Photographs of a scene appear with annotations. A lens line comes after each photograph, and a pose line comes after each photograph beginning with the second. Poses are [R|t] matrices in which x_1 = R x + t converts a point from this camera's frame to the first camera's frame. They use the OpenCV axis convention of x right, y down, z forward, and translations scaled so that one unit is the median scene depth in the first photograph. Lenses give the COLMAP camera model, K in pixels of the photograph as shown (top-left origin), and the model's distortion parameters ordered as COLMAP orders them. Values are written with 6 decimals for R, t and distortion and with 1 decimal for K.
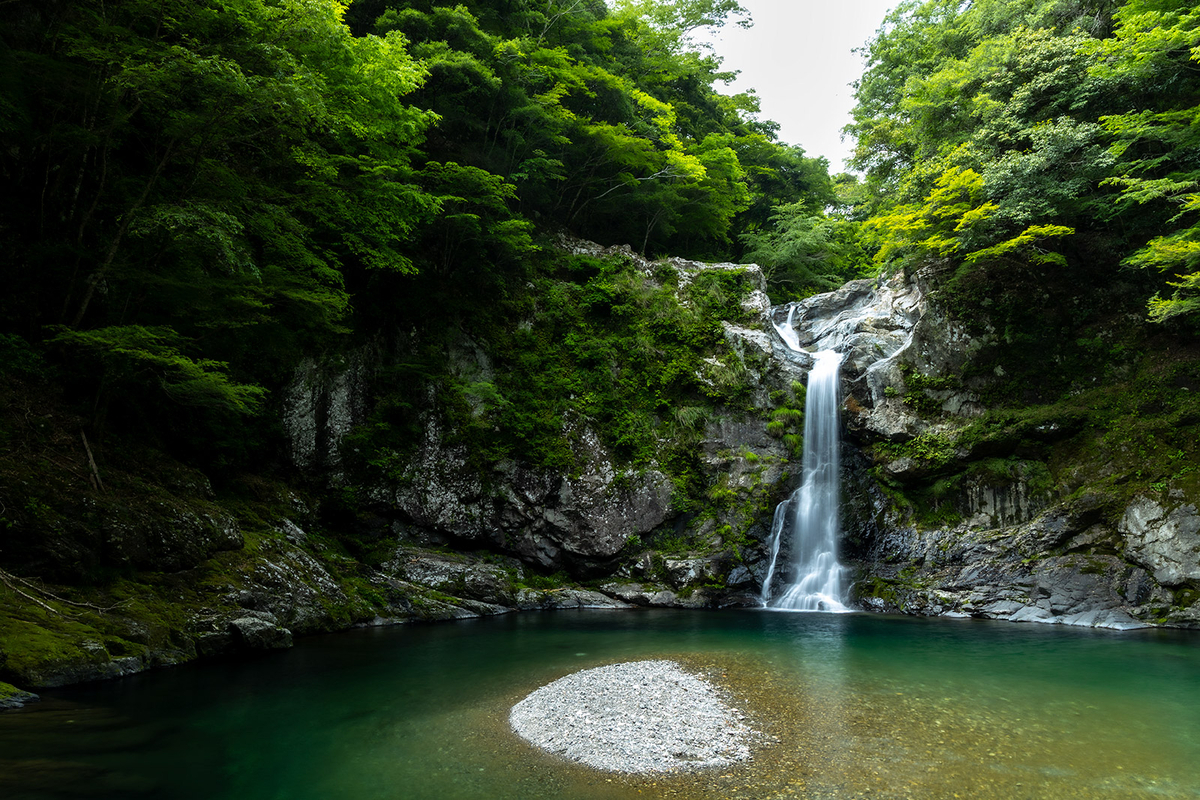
lens RADIAL K [[918.8, 0, 600.0], [0, 918.8, 400.0], [0, 0, 1]] dist [-0.005906, 0.002818]
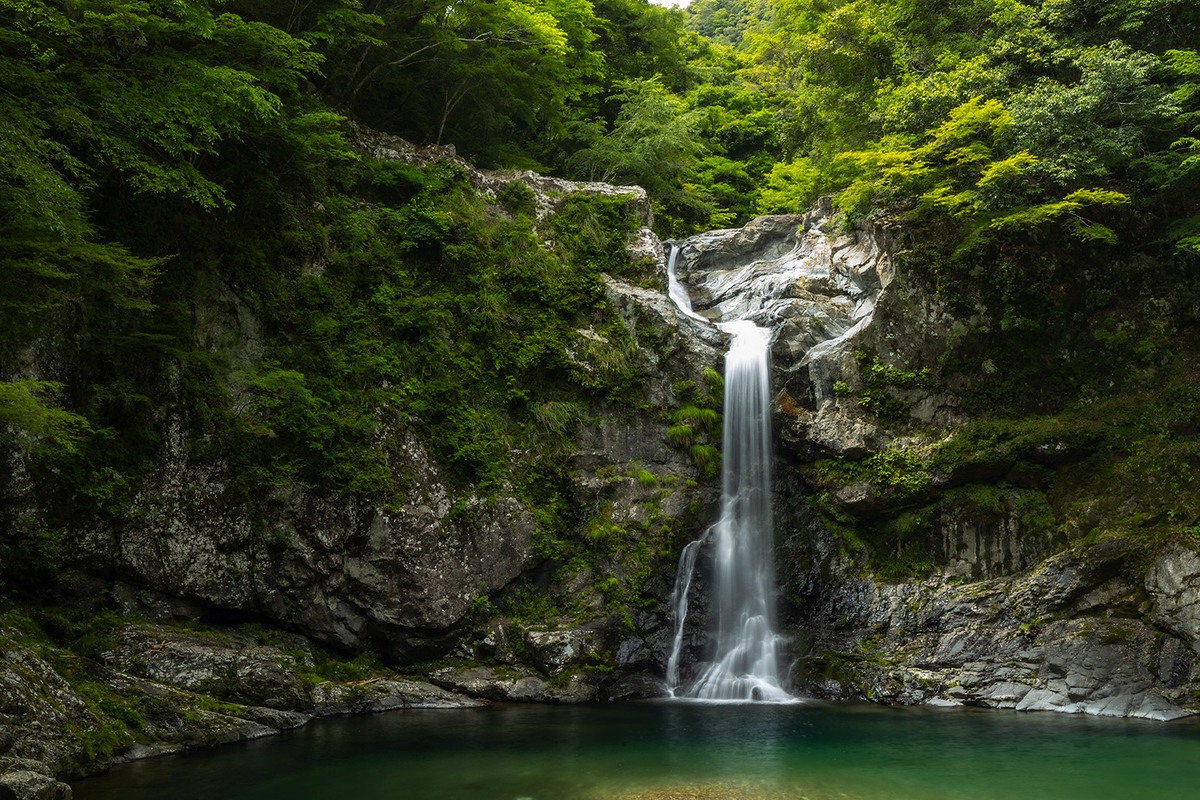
lens RADIAL K [[1461.3, 0, 600.0], [0, 1461.3, 400.0], [0, 0, 1]] dist [0.014081, 0.001954]
pose [[0.961029, 0.017501, 0.275892, -0.180262], [-0.031534, 0.998420, 0.046507, -0.048111], [-0.274642, -0.053395, 0.960063, -0.036816]]
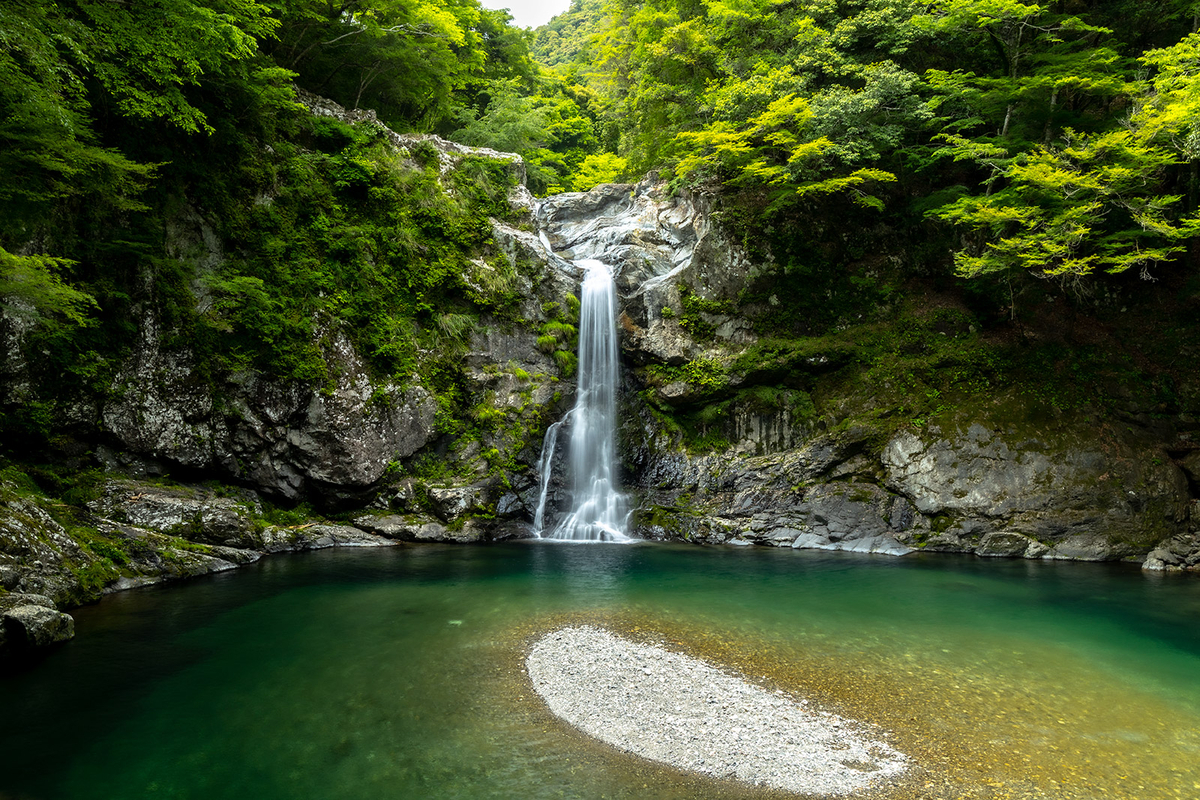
lens RADIAL K [[1005.6, 0, 600.0], [0, 1005.6, 400.0], [0, 0, 1]] dist [0.000188, 0.001341]
pose [[0.901424, 0.020994, 0.432428, -0.205841], [-0.074489, 0.991449, 0.107143, -0.026390], [-0.426481, -0.128793, 0.895280, 0.077398]]
